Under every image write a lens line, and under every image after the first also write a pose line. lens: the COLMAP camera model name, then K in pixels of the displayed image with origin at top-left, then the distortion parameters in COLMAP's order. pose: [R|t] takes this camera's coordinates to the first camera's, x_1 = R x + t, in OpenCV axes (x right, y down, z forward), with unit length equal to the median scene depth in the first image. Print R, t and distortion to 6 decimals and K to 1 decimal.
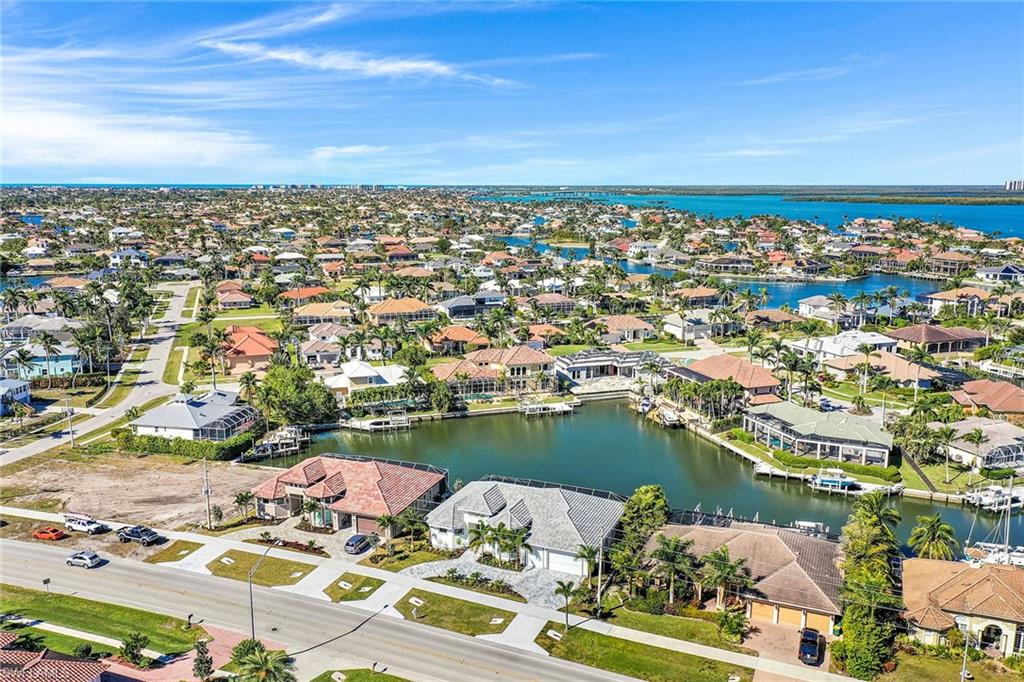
lens RADIAL K [[825.1, 0, 511.7], [0, 825.1, 351.5], [0, 0, 1]] dist [-0.011529, -0.004118]
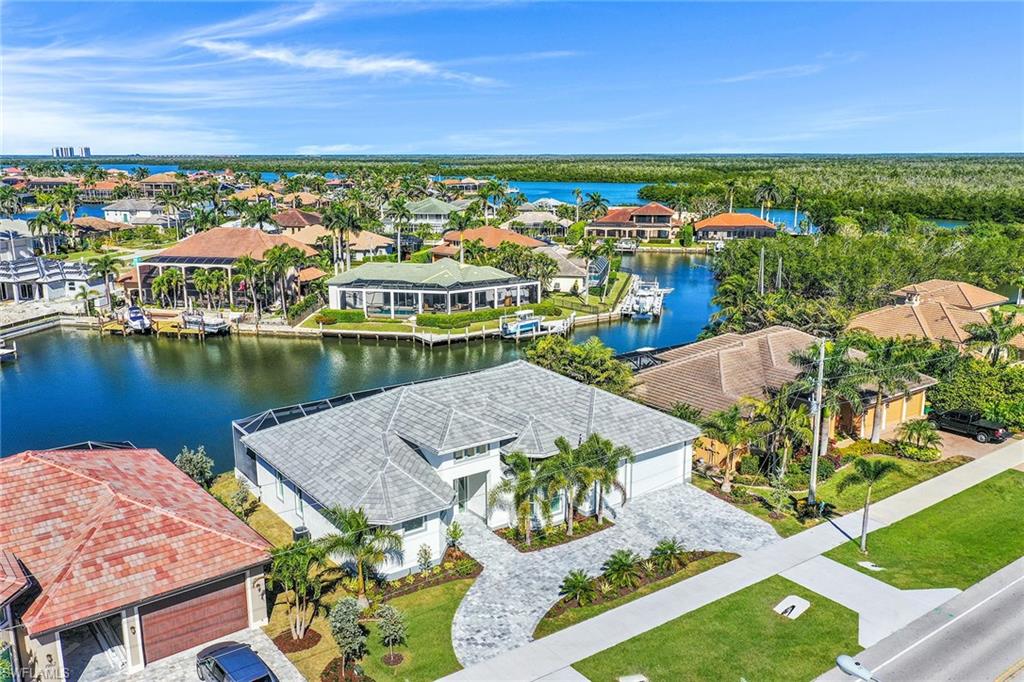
lens RADIAL K [[825.1, 0, 511.7], [0, 825.1, 351.5], [0, 0, 1]] dist [-0.011529, -0.004118]
pose [[0.496936, -0.198178, 0.844855, -0.242906], [0.172565, 0.976698, 0.127603, 0.065543], [-0.850456, 0.082382, 0.519555, 0.503156]]
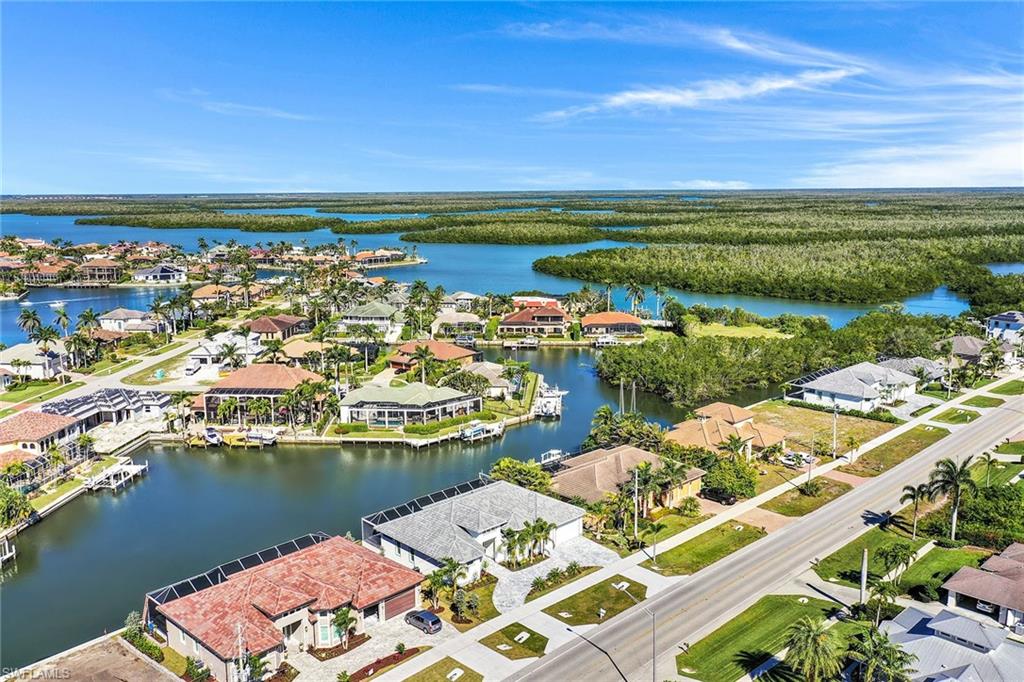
lens RADIAL K [[825.1, 0, 511.7], [0, 825.1, 351.5], [0, 0, 1]] dist [-0.011529, -0.004118]
pose [[0.378773, -0.178382, 0.908136, -0.570829], [0.189303, 0.975436, 0.112645, -0.071431], [-0.905923, 0.129246, 0.403237, 0.369365]]
